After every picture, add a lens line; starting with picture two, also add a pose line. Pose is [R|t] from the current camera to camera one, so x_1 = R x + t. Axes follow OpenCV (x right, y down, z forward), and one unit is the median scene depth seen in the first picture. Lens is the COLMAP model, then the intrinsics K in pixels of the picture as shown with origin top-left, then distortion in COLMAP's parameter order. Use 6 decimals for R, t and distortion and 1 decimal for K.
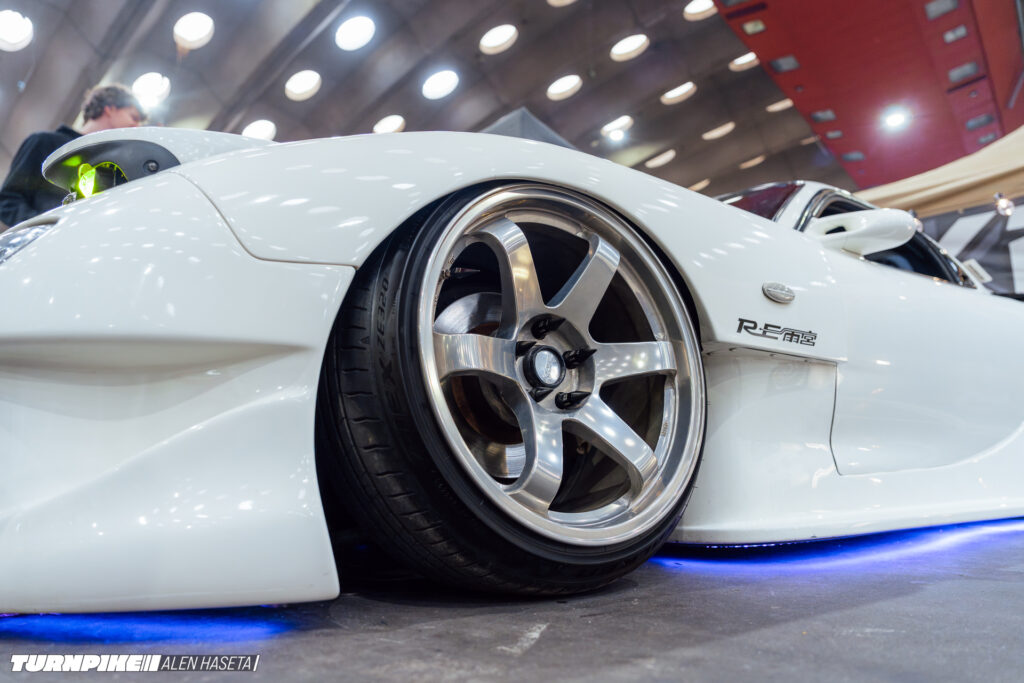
lens RADIAL K [[664.2, 0, 512.0], [0, 664.2, 341.5], [0, 0, 1]] dist [-0.000394, 0.001084]
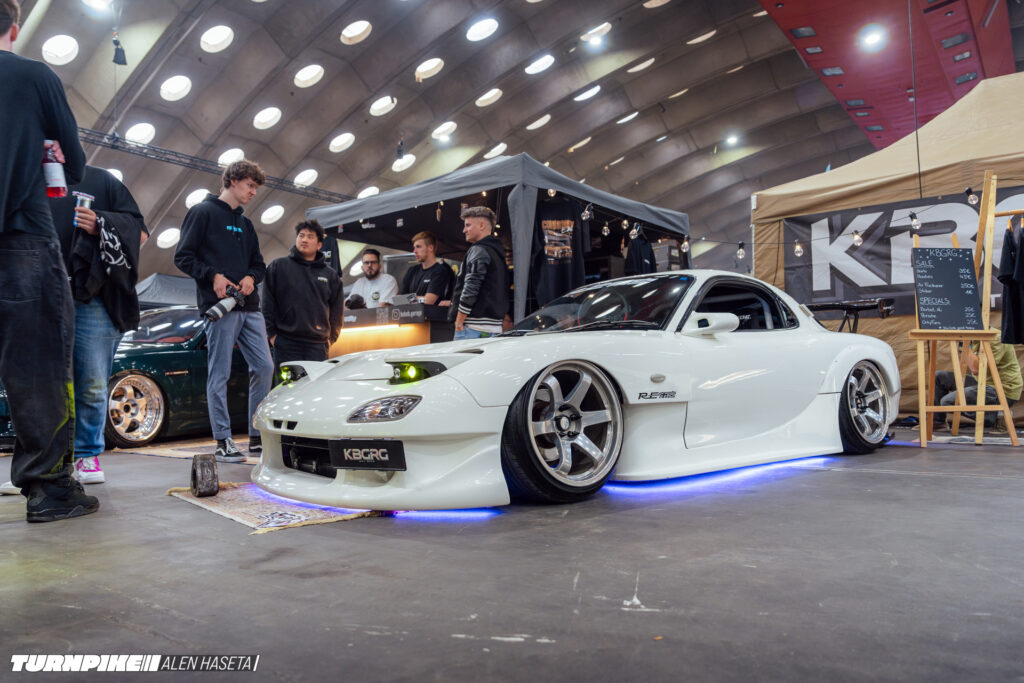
lens RADIAL K [[722.9, 0, 512.0], [0, 722.9, 341.5], [0, 0, 1]] dist [-0.000479, 0.000130]
pose [[0.999006, -0.009915, 0.043458, -0.292904], [0.003389, 0.989021, 0.147734, -0.740639], [-0.044446, -0.147440, 0.988072, -1.908974]]
